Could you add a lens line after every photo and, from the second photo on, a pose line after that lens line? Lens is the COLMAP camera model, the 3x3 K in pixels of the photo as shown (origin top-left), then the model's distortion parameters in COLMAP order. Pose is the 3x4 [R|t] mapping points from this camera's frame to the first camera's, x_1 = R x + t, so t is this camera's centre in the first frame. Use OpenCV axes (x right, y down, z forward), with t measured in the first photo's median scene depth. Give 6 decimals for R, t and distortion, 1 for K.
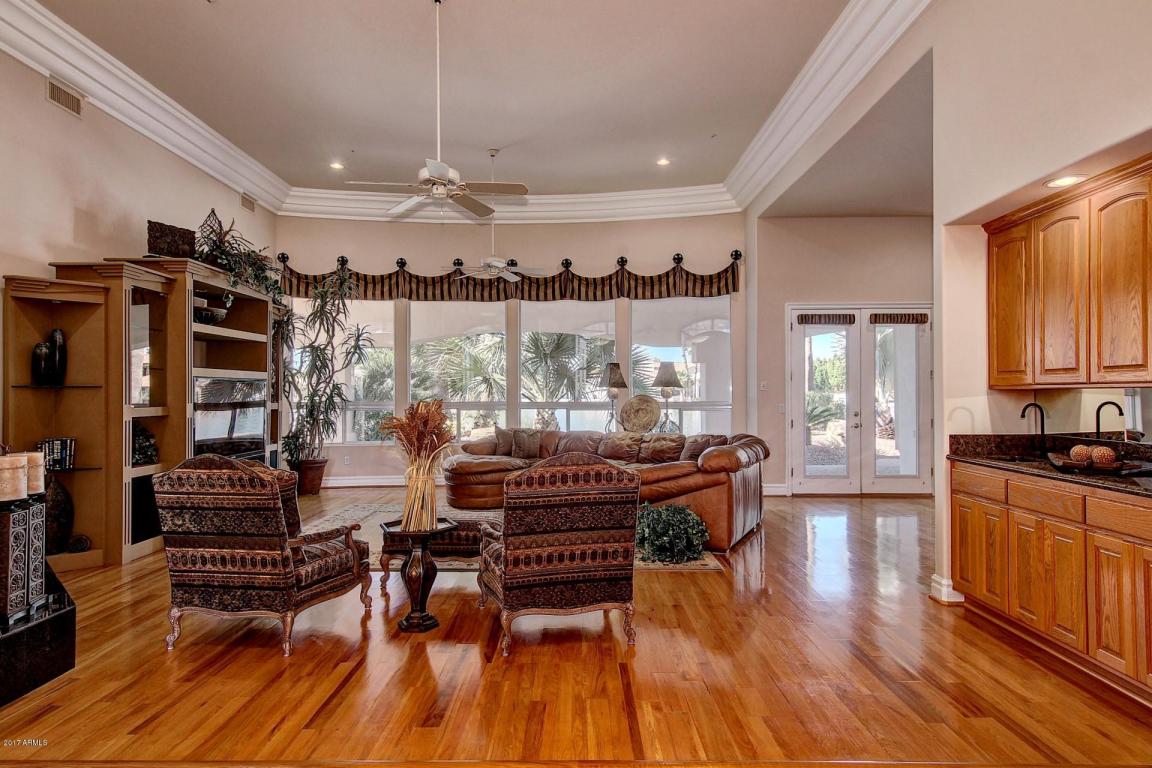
lens RADIAL K [[653.9, 0, 577.1], [0, 653.9, 386.5], [0, 0, 1]] dist [-0.002682, 0.001398]
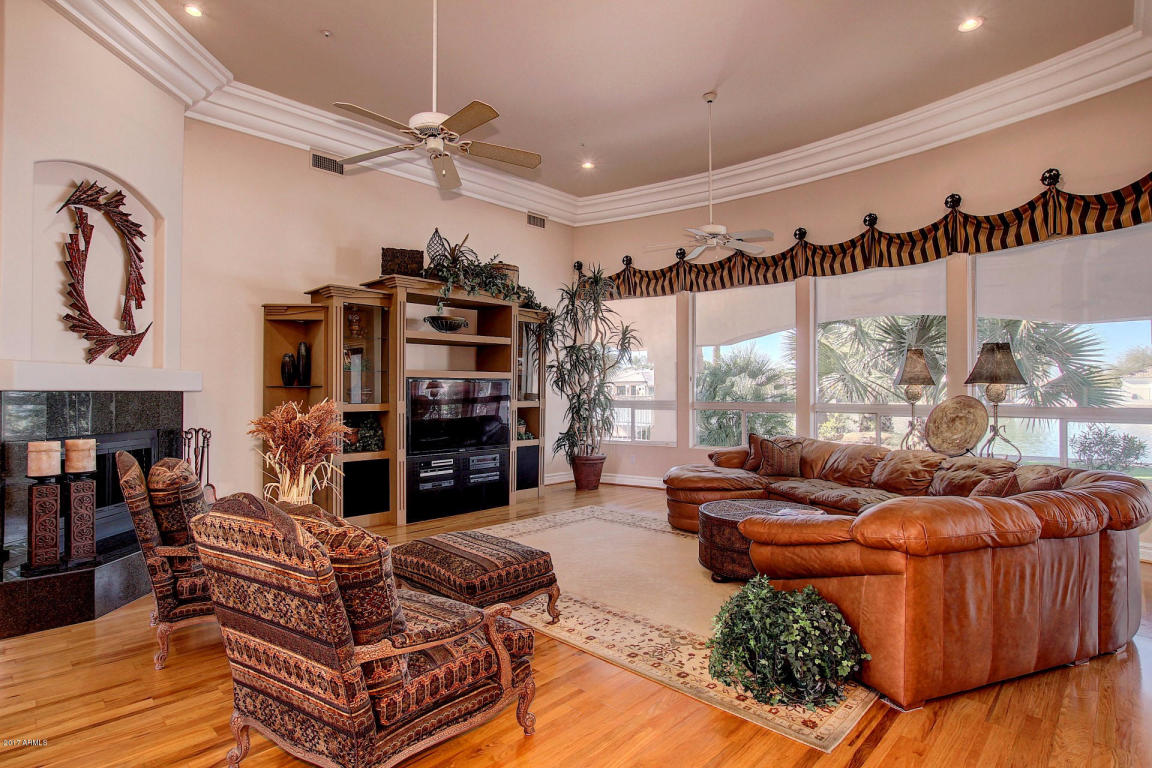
lens RADIAL K [[583.9, 0, 576.9], [0, 583.9, 391.1], [0, 0, 1]] dist [-0.031701, 0.000366]
pose [[0.716313, 0.001505, -0.697777, 0.209257], [0.005197, 0.999958, 0.007492, 0.001509], [0.697760, -0.008993, 0.716276, 0.296347]]
